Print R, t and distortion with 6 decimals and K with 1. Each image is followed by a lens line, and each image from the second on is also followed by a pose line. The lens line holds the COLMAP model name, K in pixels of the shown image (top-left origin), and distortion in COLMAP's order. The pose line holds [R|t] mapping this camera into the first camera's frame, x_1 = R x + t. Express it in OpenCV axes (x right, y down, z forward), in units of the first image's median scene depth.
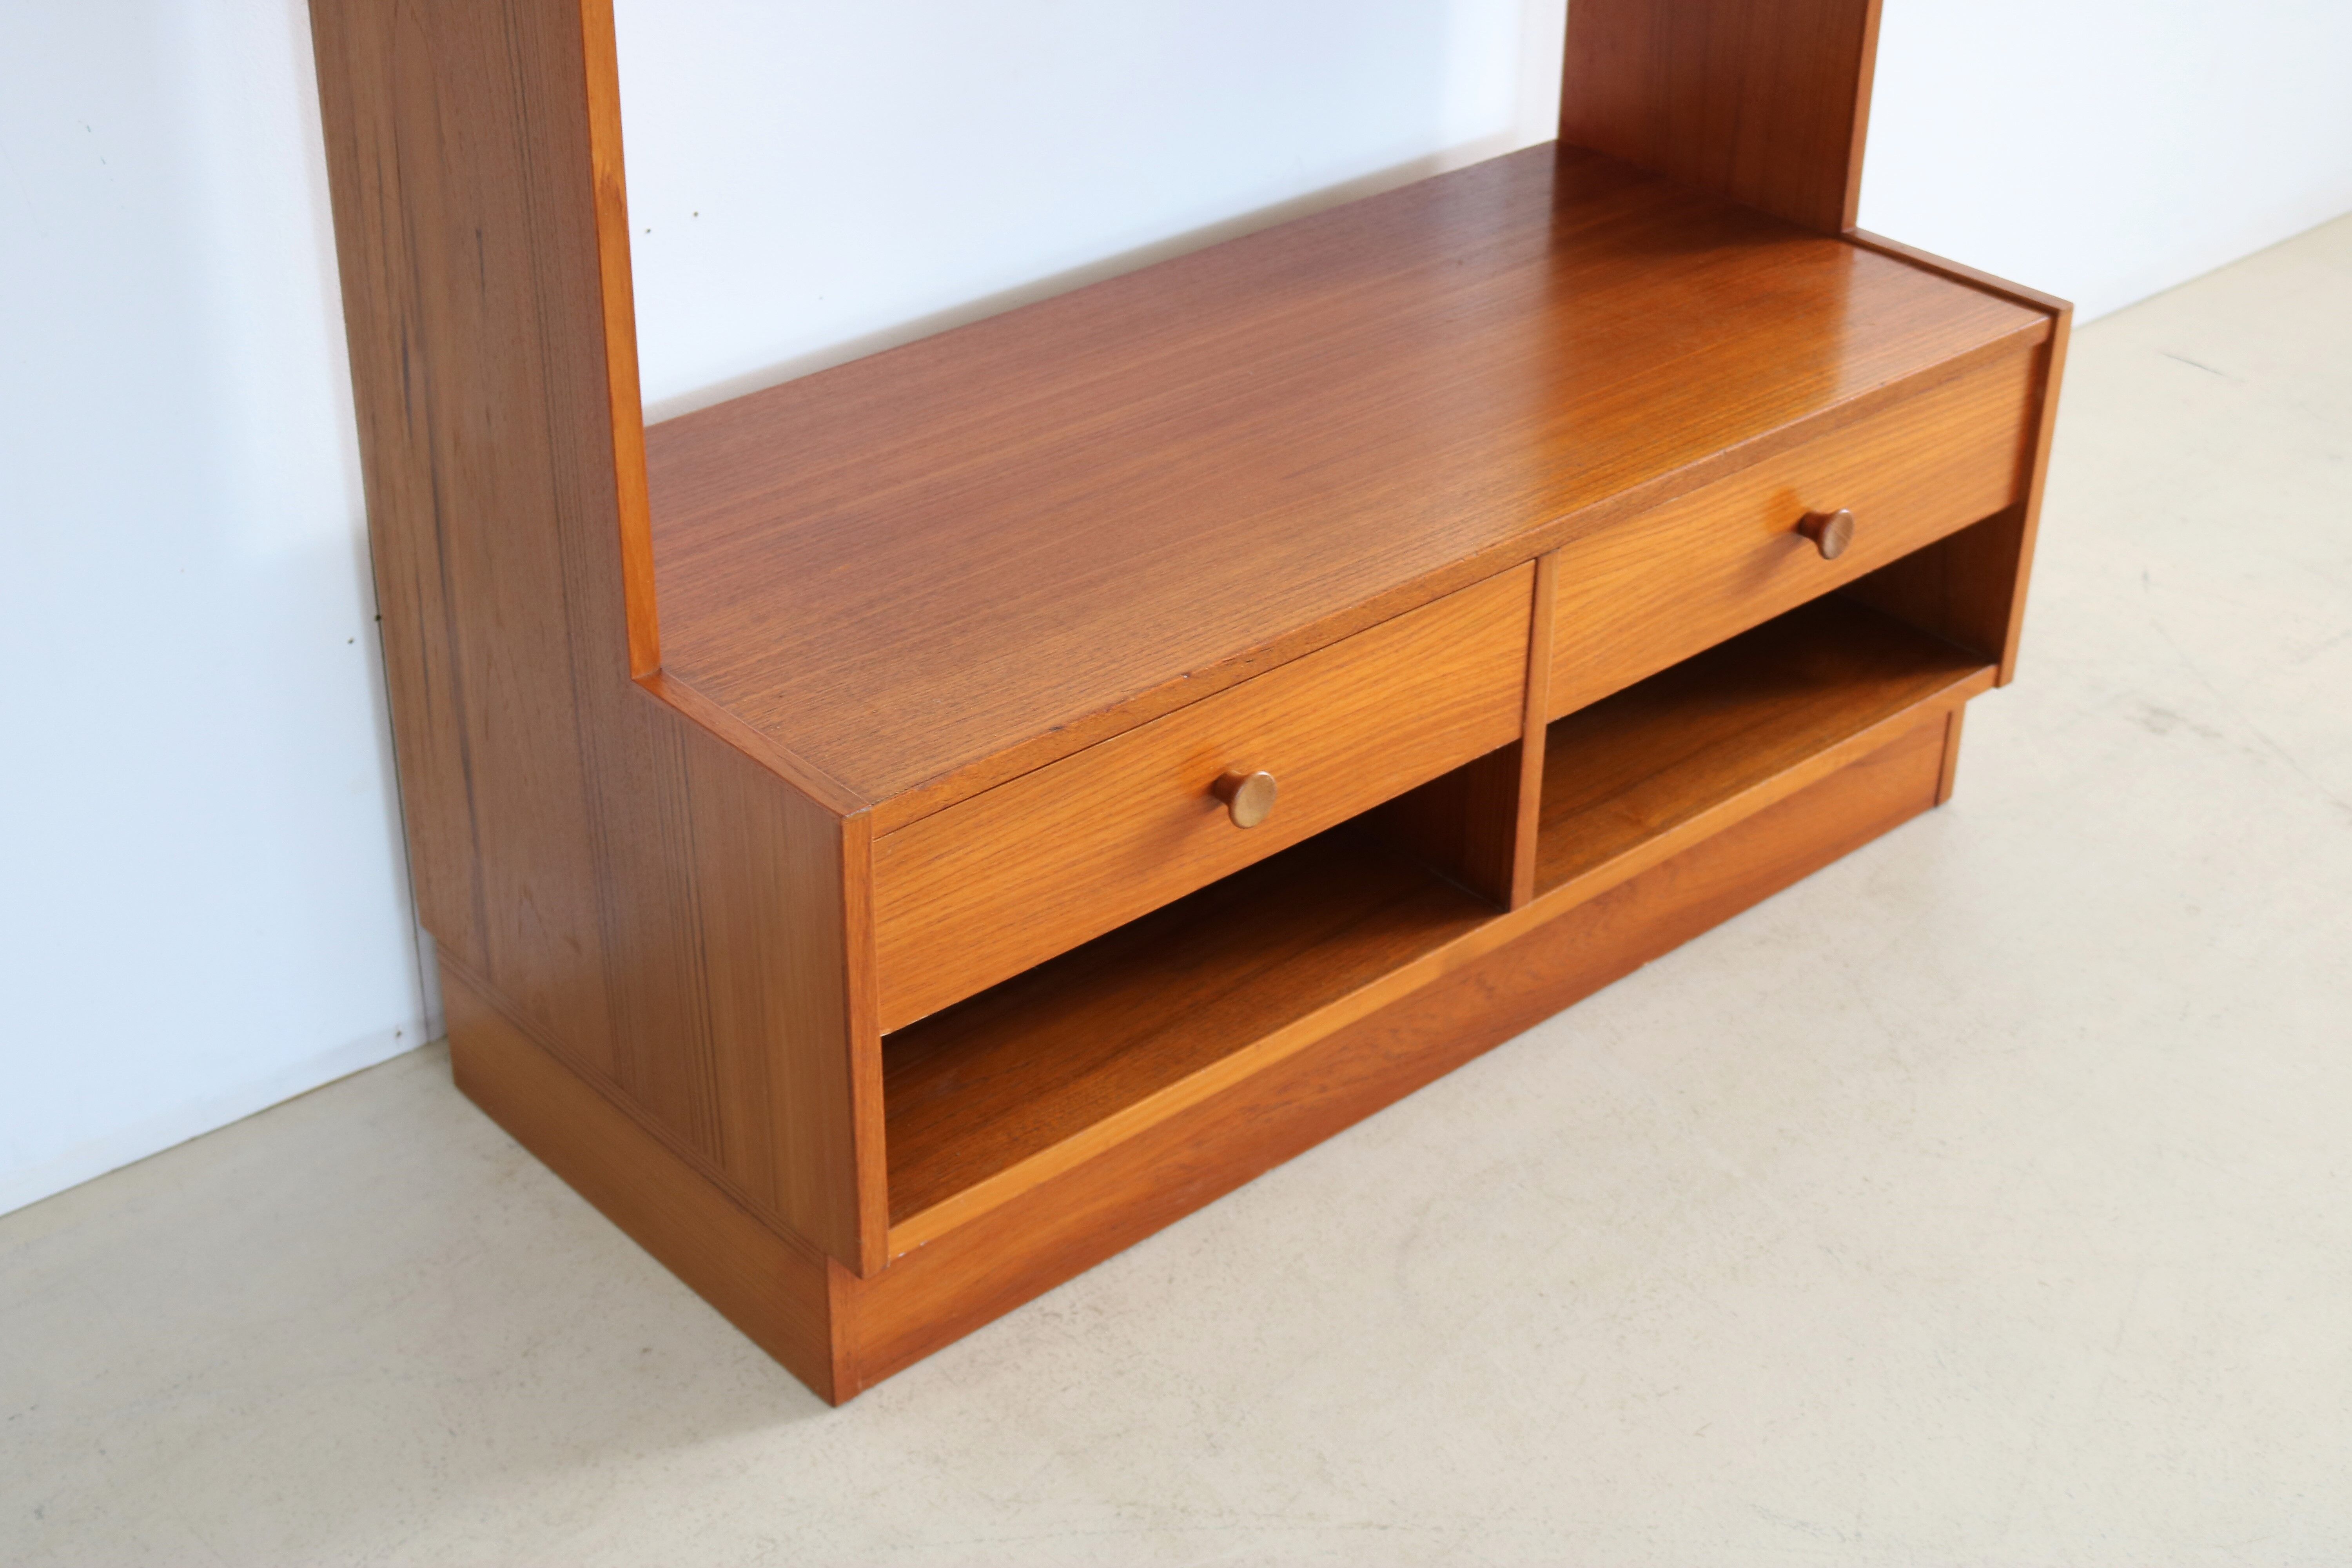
lens RADIAL K [[3314.7, 0, 1176.0], [0, 3314.7, 784.0], [0, 0, 1]] dist [-0.070995, 0.009394]
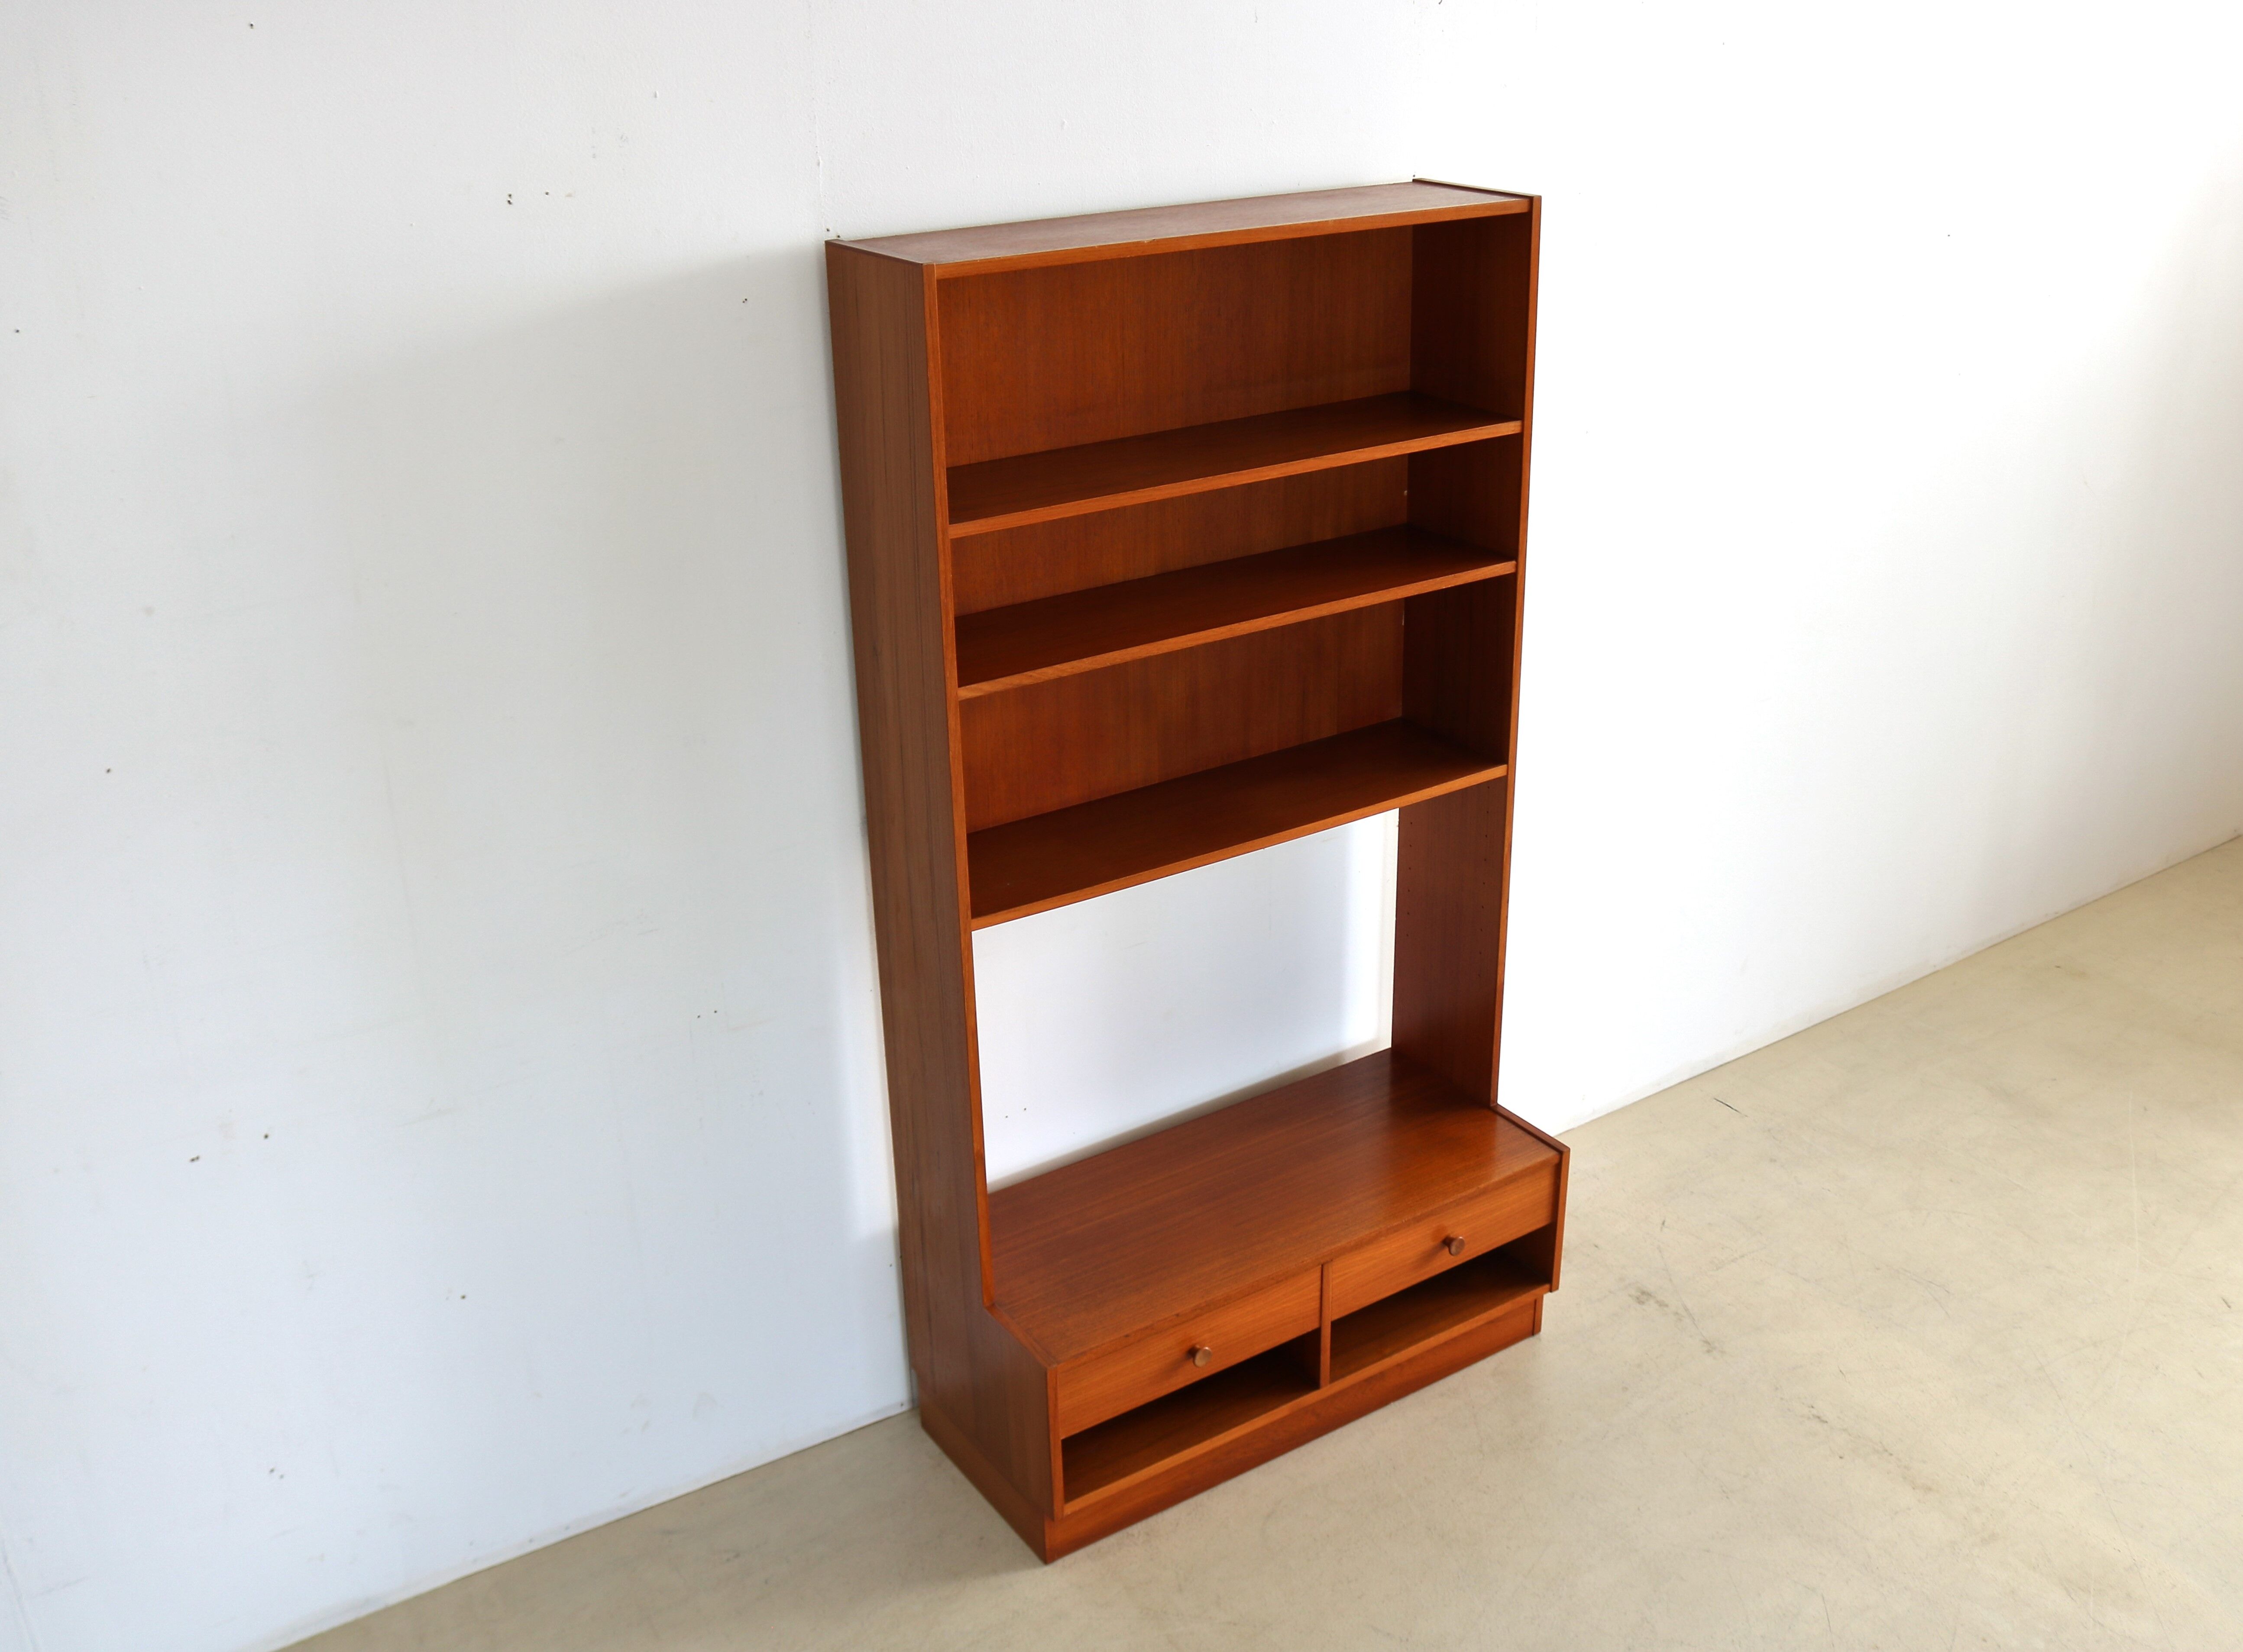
lens RADIAL K [[2182.5, 0, 1169.4], [0, 2182.5, 830.3], [0, 0, 1]] dist [-0.164666, 0.123560]
pose [[0.990616, 0.028829, -0.133603, 0.205679], [-0.044461, 0.992307, -0.115543, -0.203487], [0.129244, 0.120398, 0.984276, -0.768699]]
